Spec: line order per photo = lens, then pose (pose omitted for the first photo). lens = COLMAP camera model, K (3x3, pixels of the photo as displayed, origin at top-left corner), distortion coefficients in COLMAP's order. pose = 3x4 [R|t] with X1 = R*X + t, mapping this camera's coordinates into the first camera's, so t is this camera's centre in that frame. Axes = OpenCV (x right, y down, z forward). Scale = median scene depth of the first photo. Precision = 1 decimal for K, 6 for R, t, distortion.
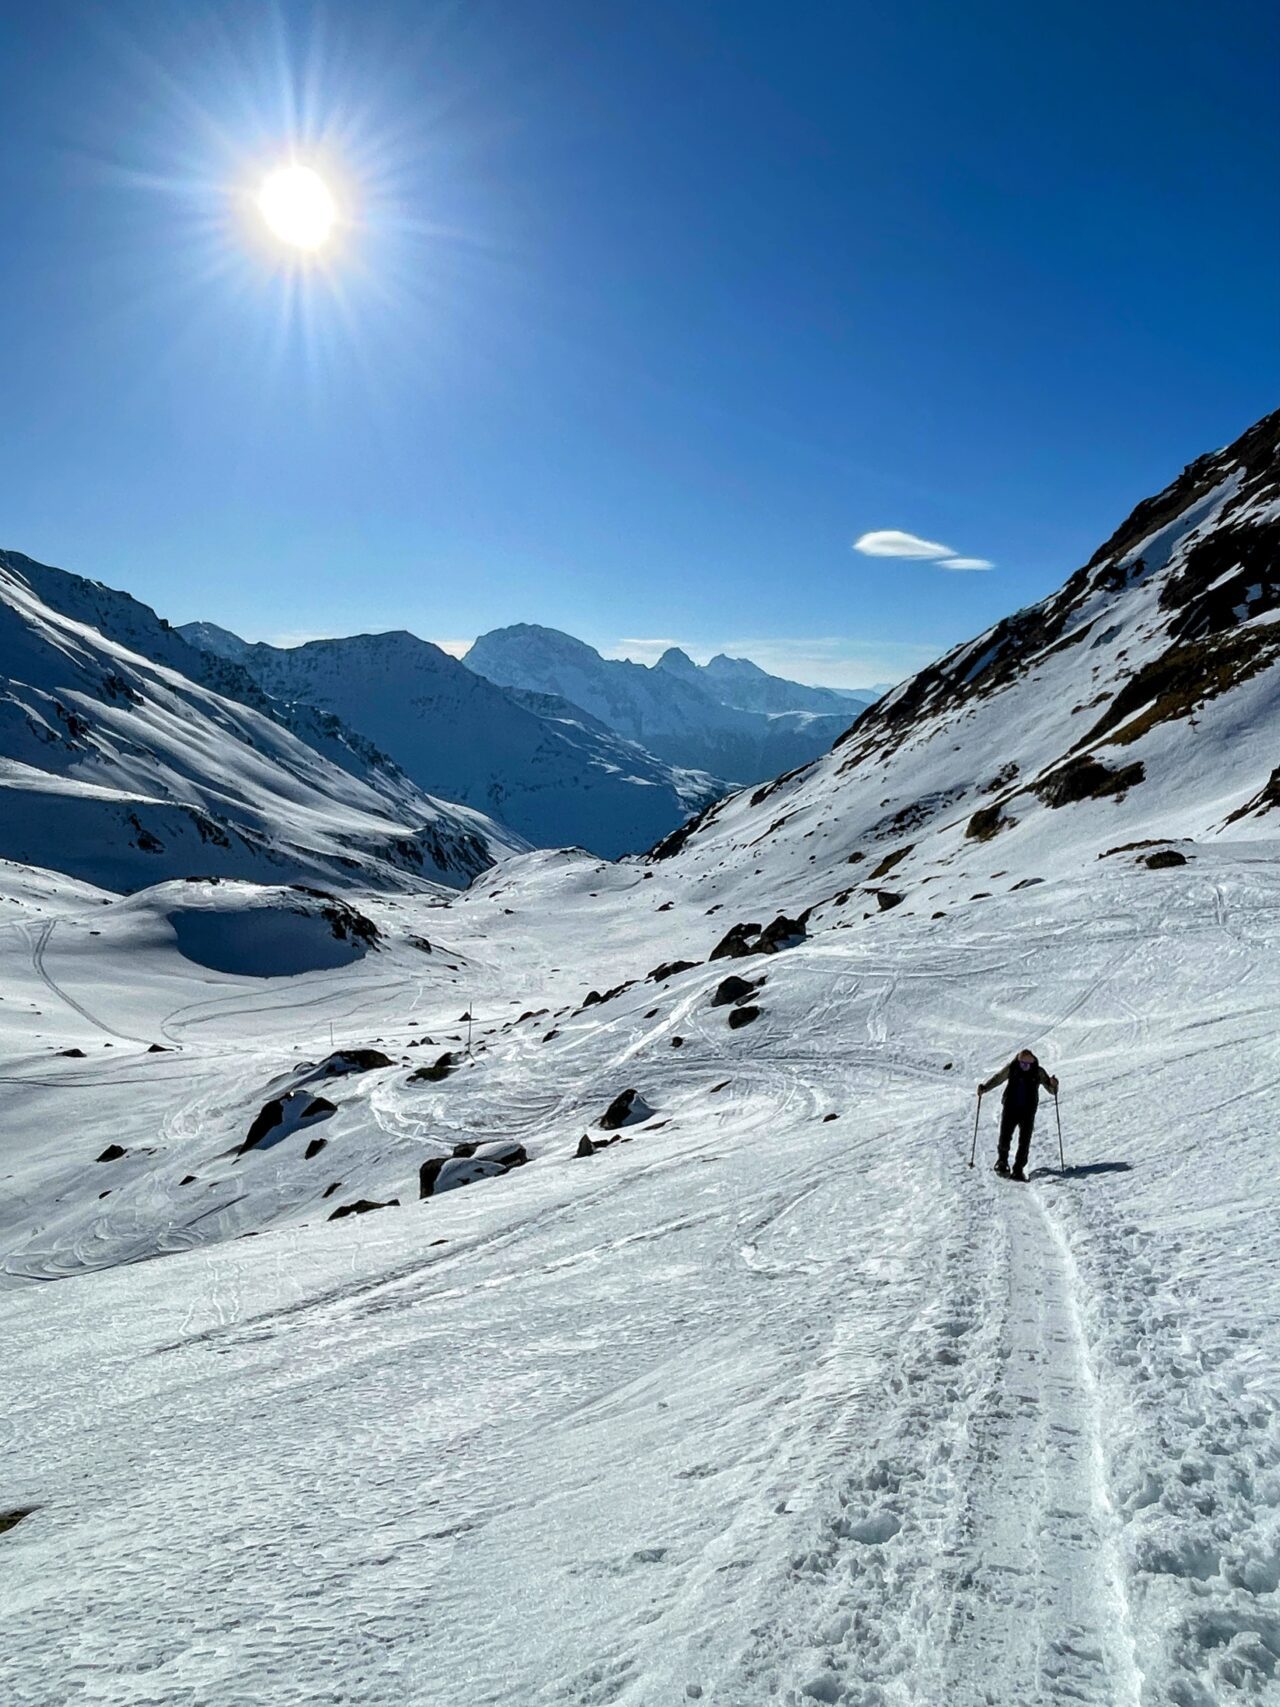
lens RADIAL K [[1220.1, 0, 635.4], [0, 1220.1, 834.7], [0, 0, 1]] dist [0.064704, -0.122648]
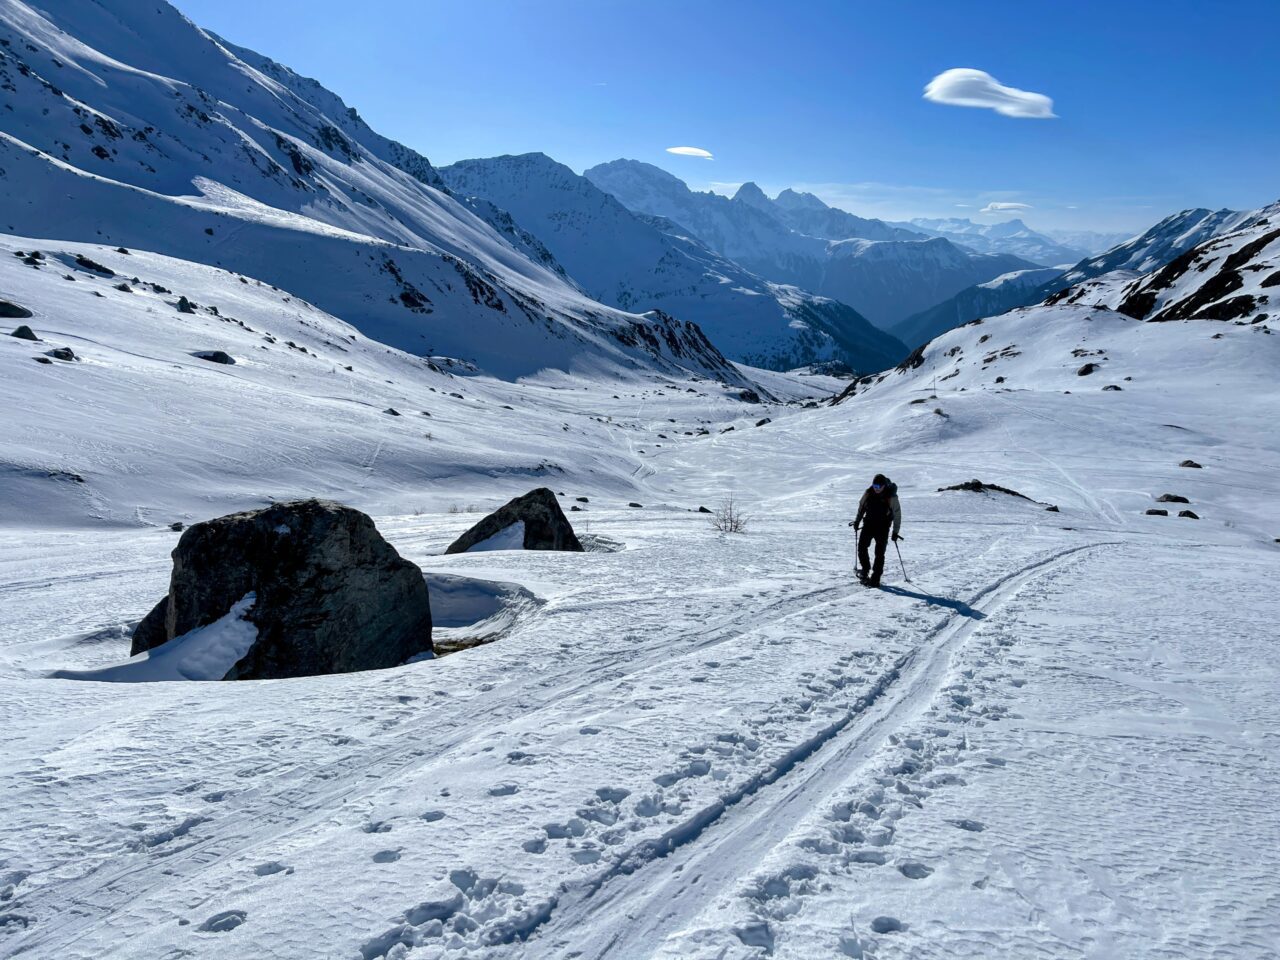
lens RADIAL K [[973.8, 0, 640.0], [0, 973.8, 480.0], [0, 0, 1]] dist [0.011479, 0.003931]
pose [[0.998343, 0.025016, -0.051821, -0.458818], [-0.017686, 0.990362, 0.137369, 0.064121], [0.054758, -0.136224, 0.989164, 0.827409]]
